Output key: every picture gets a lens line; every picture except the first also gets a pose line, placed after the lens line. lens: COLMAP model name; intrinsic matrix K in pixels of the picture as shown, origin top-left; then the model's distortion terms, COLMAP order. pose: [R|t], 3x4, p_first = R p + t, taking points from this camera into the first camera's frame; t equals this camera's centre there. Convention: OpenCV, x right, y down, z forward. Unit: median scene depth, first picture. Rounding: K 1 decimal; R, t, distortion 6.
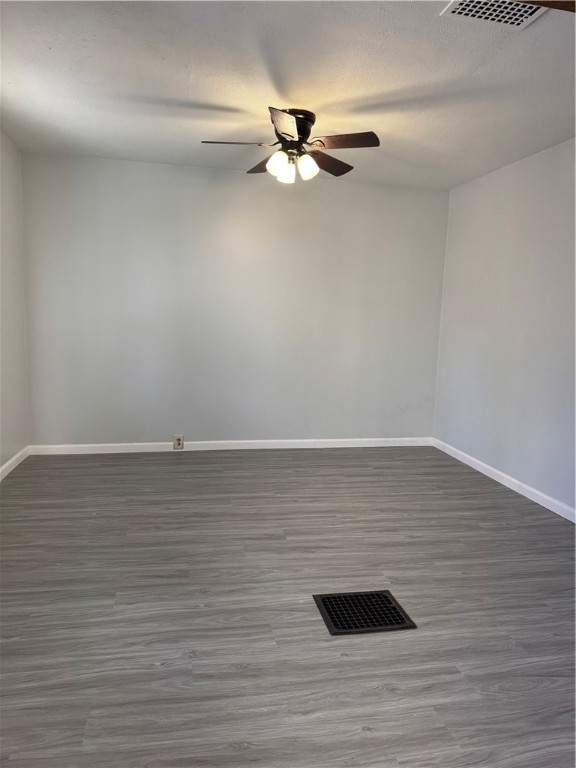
lens RADIAL K [[602.4, 0, 288.0], [0, 602.4, 384.0], [0, 0, 1]] dist [-0.009198, -0.006994]
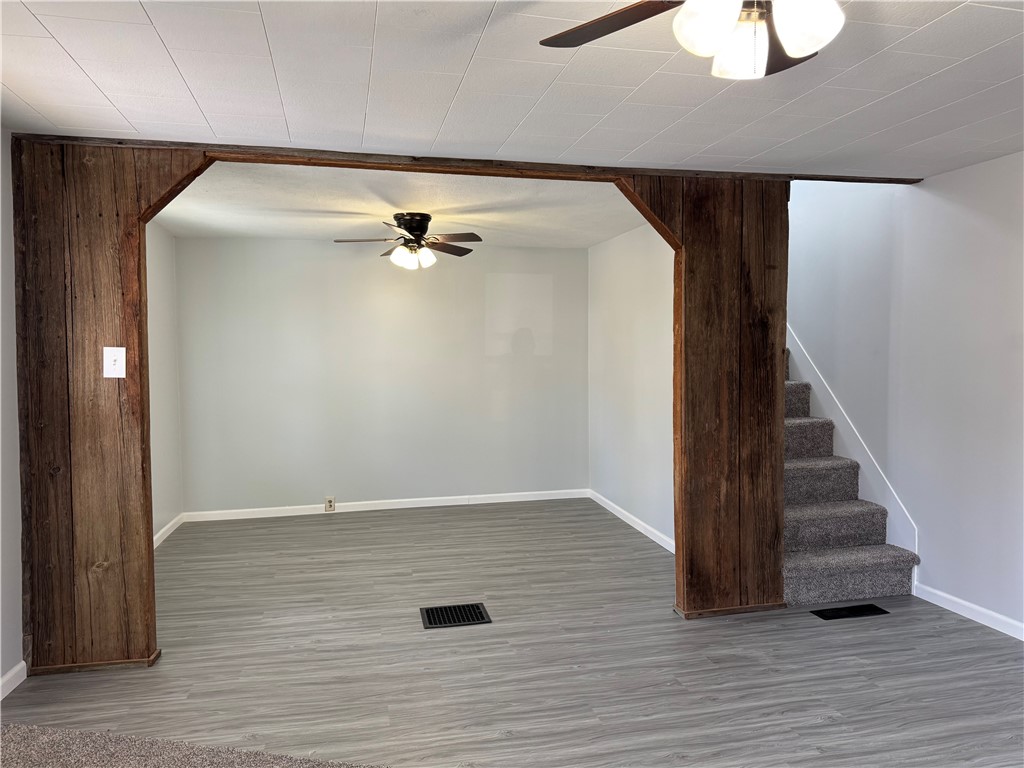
lens RADIAL K [[721.9, 0, 512.0], [0, 721.9, 384.0], [0, 0, 1]] dist [0.046061, -0.055146]
pose [[0.998169, -0.044366, 0.041105, 0.146663], [0.047359, 0.996061, -0.074969, -0.001018], [-0.037617, 0.076778, 0.996338, -0.444290]]
